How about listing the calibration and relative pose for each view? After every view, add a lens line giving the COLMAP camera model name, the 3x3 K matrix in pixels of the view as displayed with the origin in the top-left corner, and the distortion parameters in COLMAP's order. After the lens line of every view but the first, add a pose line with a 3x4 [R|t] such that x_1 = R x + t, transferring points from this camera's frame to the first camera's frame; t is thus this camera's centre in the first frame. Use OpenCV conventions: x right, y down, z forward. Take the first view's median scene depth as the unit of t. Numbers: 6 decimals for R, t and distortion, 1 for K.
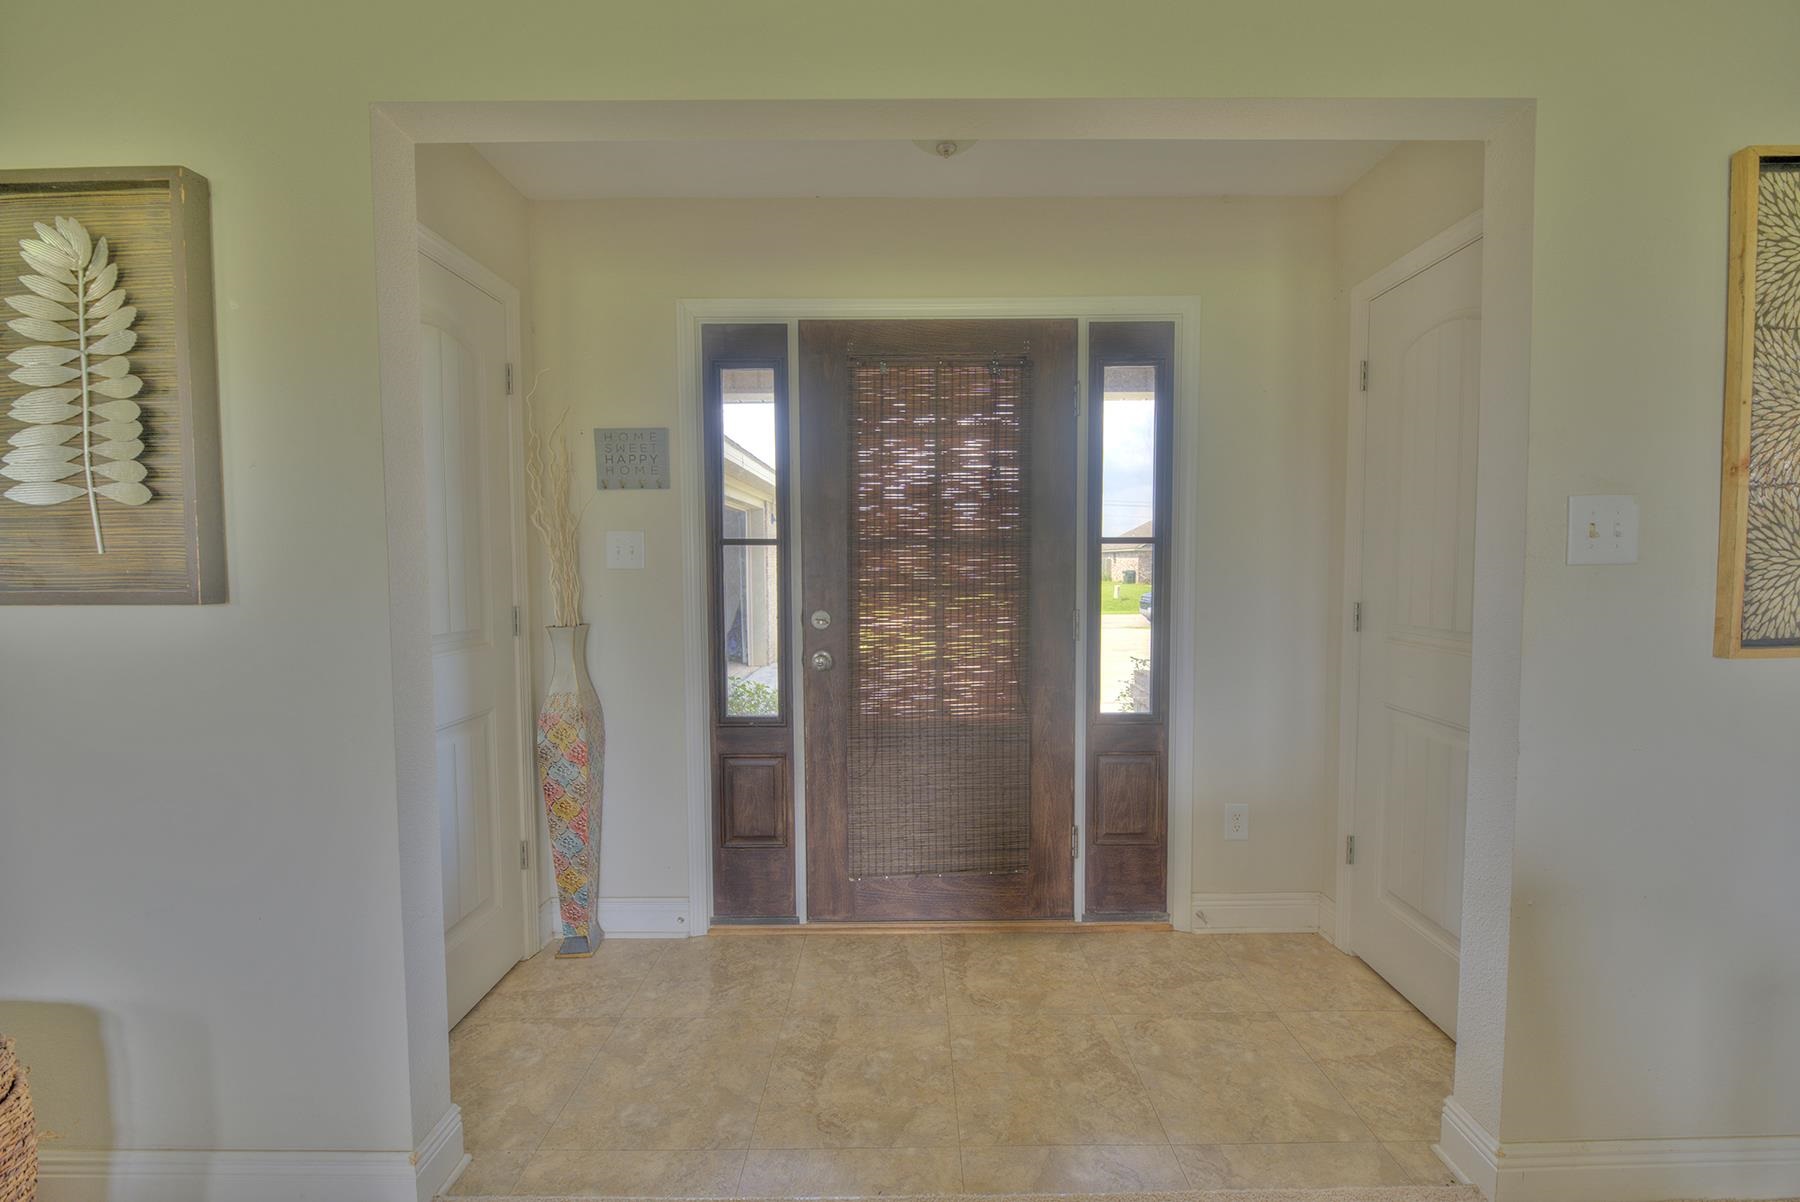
lens RADIAL K [[721.2, 0, 910.5], [0, 721.2, 602.9], [0, 0, 1]] dist [-0.001414, -0.003231]
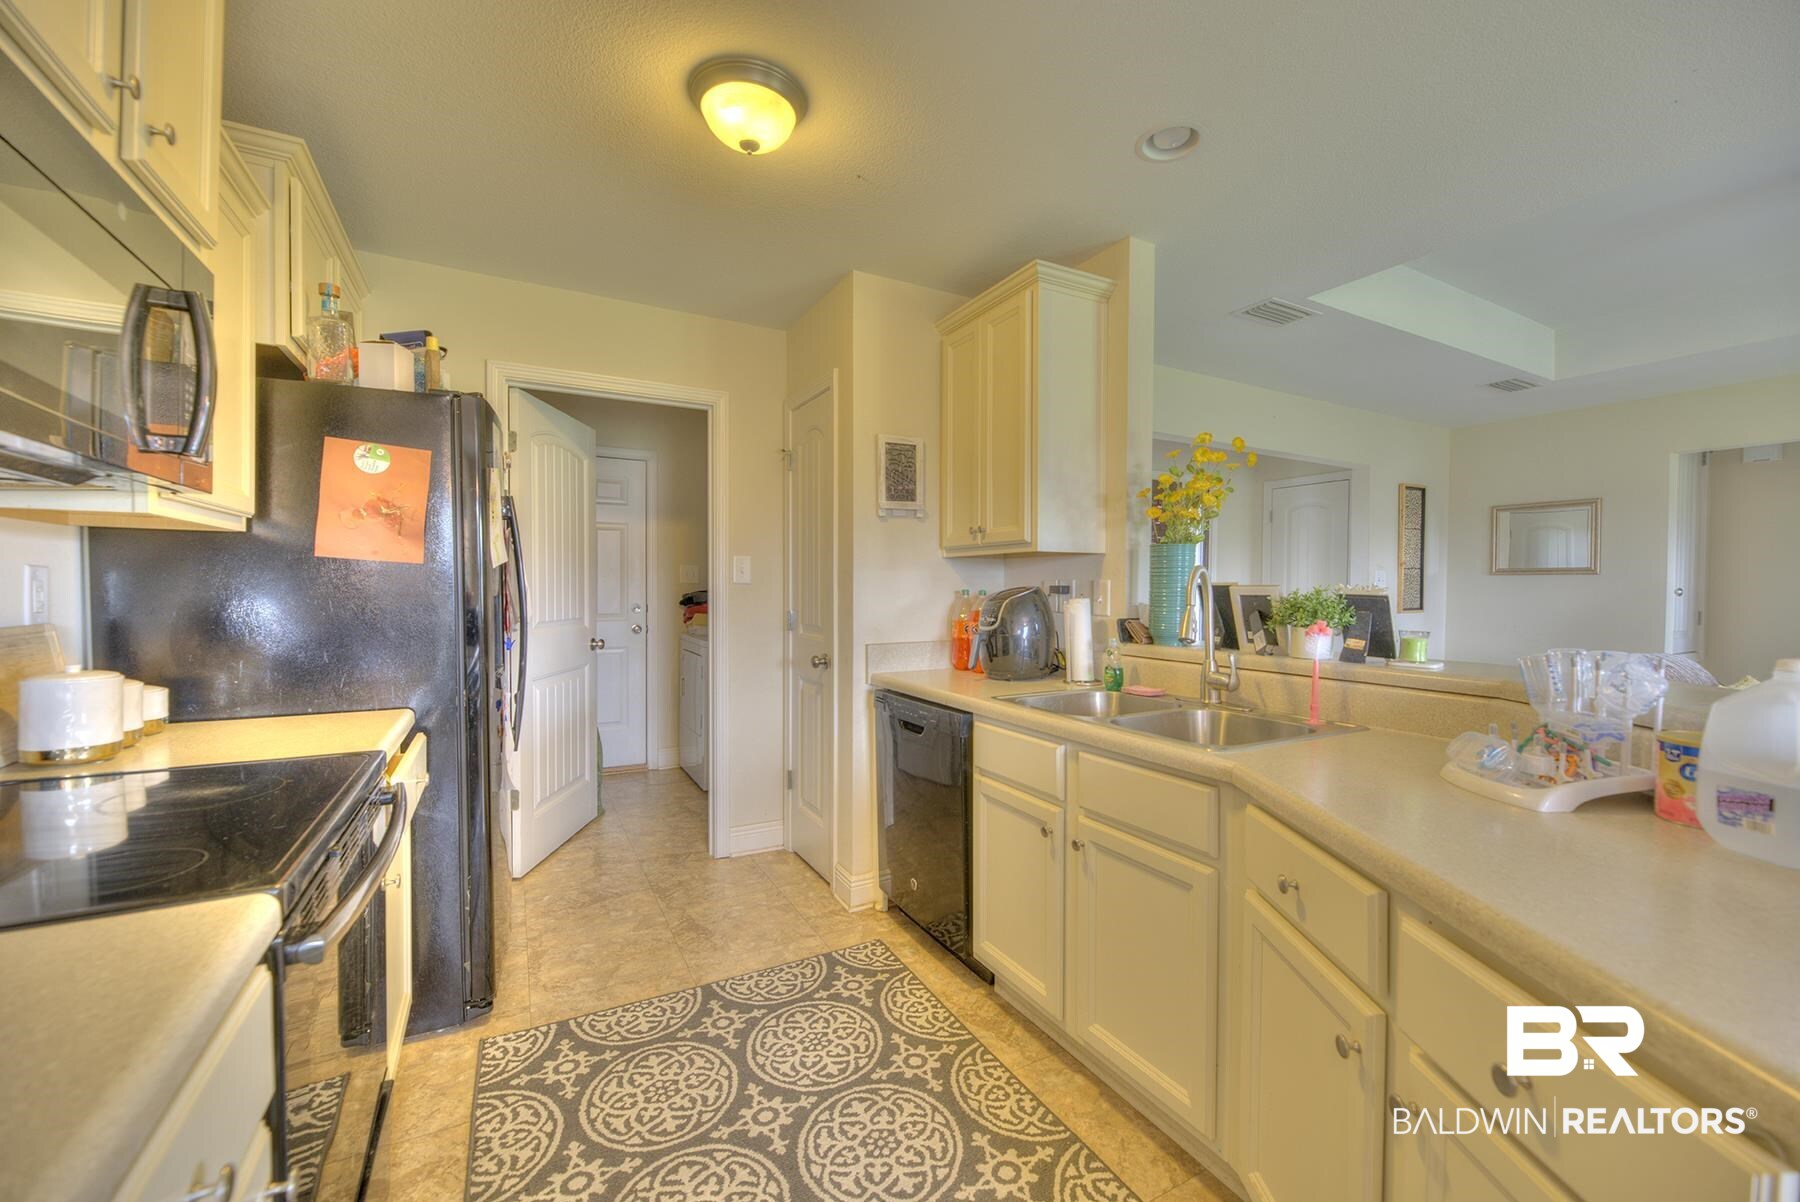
lens RADIAL K [[721.2, 0, 905.1], [0, 721.2, 599.1], [0, 0, 1]] dist [-0.001414, -0.003231]
pose [[0.875682, 0.002105, 0.482884, -1.684937], [0.012956, 0.999528, -0.027852, 0.038622], [-0.482714, 0.030646, 0.875242, -0.600016]]
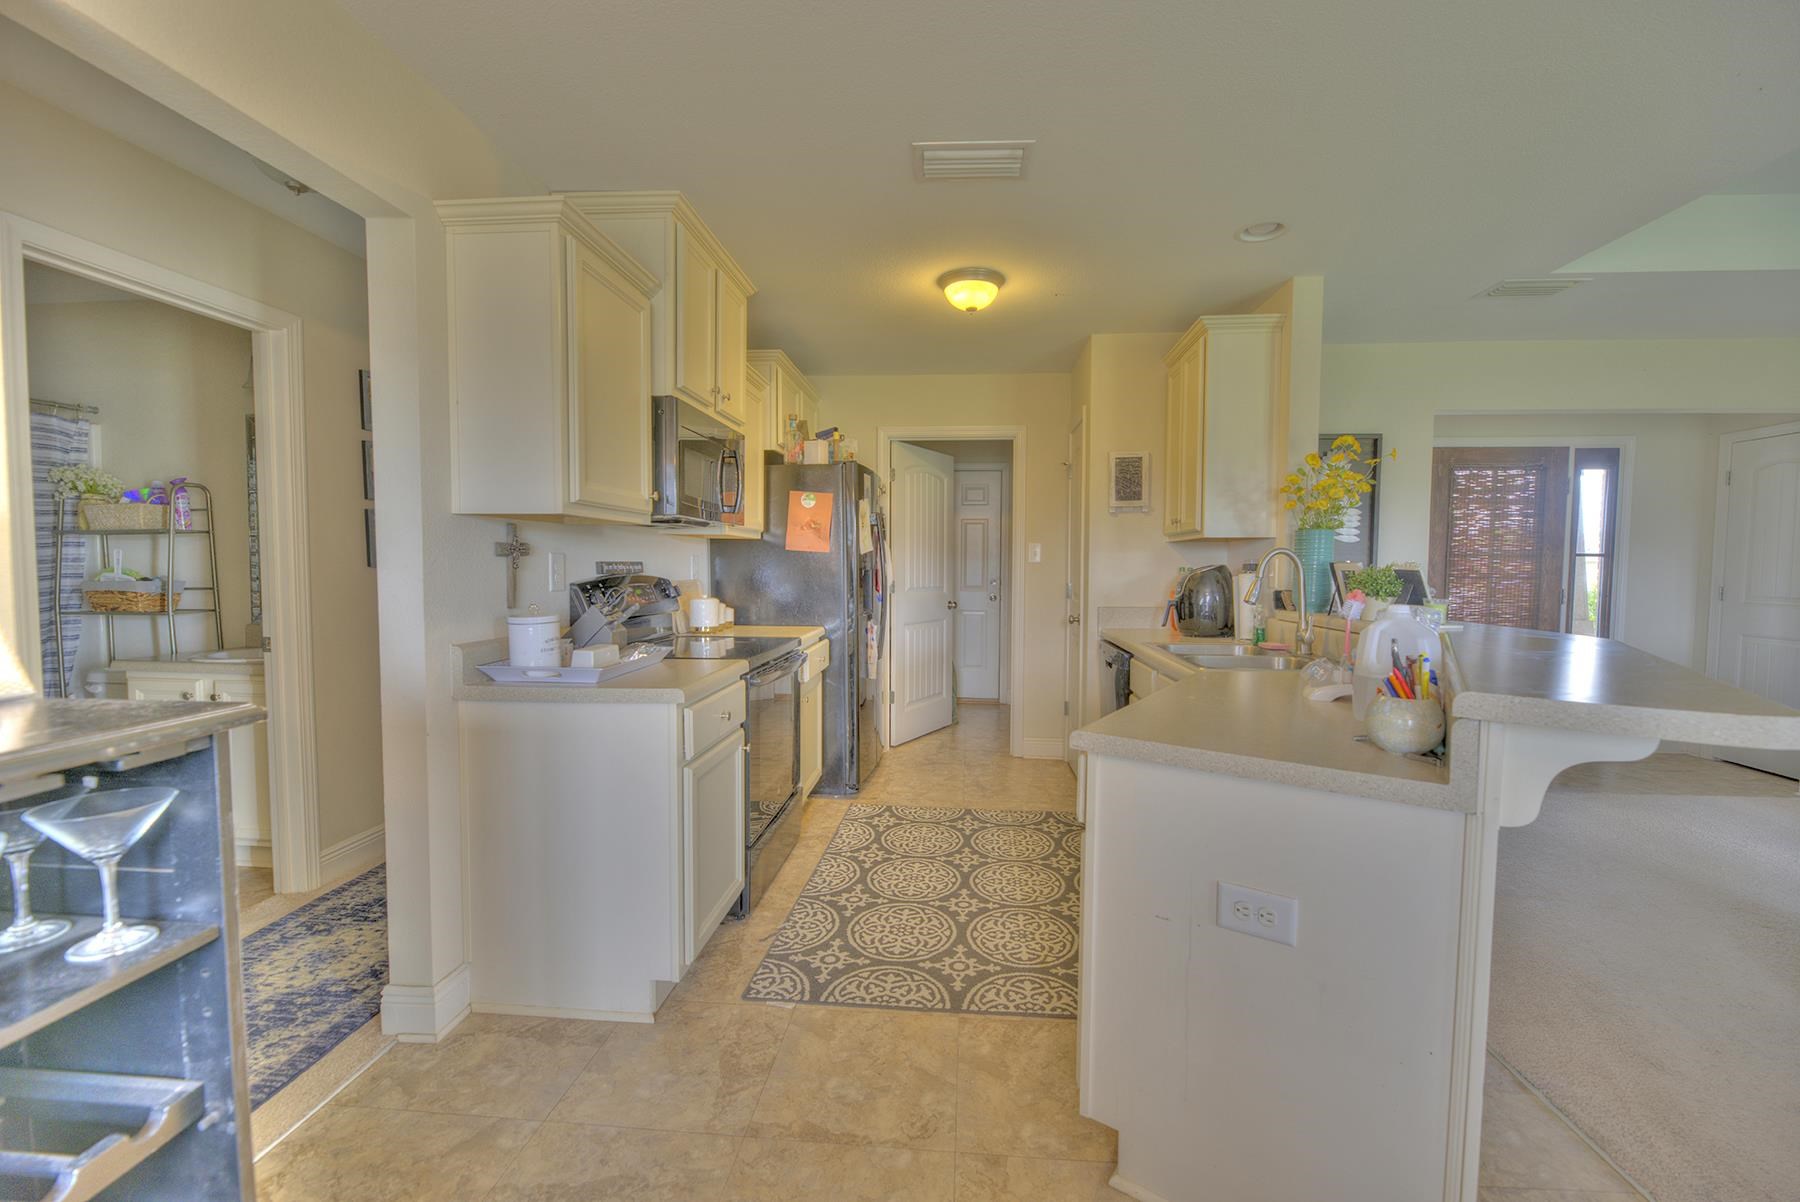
lens RADIAL K [[721.2, 0, 900.2], [0, 721.2, 600.4], [0, 0, 1]] dist [-0.001414, -0.003231]
pose [[0.995457, 0.015953, -0.093862, -1.456587], [-0.015965, 0.999872, 0.000620, 0.071031], [0.093860, 0.000881, 0.995585, -1.202793]]
